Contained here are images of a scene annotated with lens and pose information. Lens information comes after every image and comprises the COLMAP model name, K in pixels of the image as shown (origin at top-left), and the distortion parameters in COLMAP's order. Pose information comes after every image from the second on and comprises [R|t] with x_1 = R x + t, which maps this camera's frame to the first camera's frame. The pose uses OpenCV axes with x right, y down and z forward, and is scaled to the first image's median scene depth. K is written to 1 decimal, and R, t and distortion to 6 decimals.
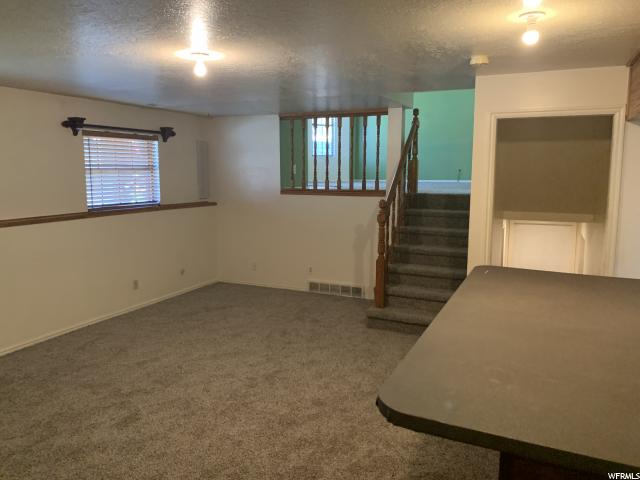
lens RADIAL K [[491.8, 0, 320.6], [0, 491.8, 227.5], [0, 0, 1]] dist [0.034785, -0.044380]
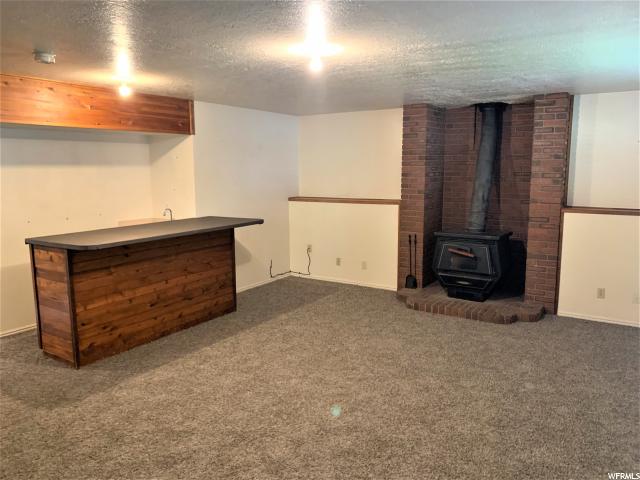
lens RADIAL K [[491.8, 0, 320.6], [0, 491.8, 227.5], [0, 0, 1]] dist [0.034785, -0.044380]
pose [[-0.989400, -0.009672, 0.144893, -0.308515], [0.026055, 0.969764, 0.242650, -0.180611], [-0.142859, 0.243853, -0.959233, 1.556636]]
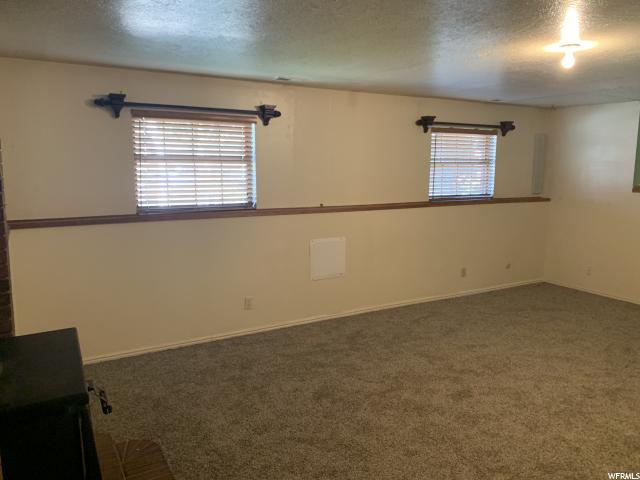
lens RADIAL K [[491.8, 0, 320.6], [0, 491.8, 227.5], [0, 0, 1]] dist [0.034785, -0.044380]
pose [[0.816033, 0.082894, -0.572031, -0.040750], [-0.075892, 0.996461, 0.036135, 0.006980], [0.573002, 0.013926, 0.819436, -0.056621]]
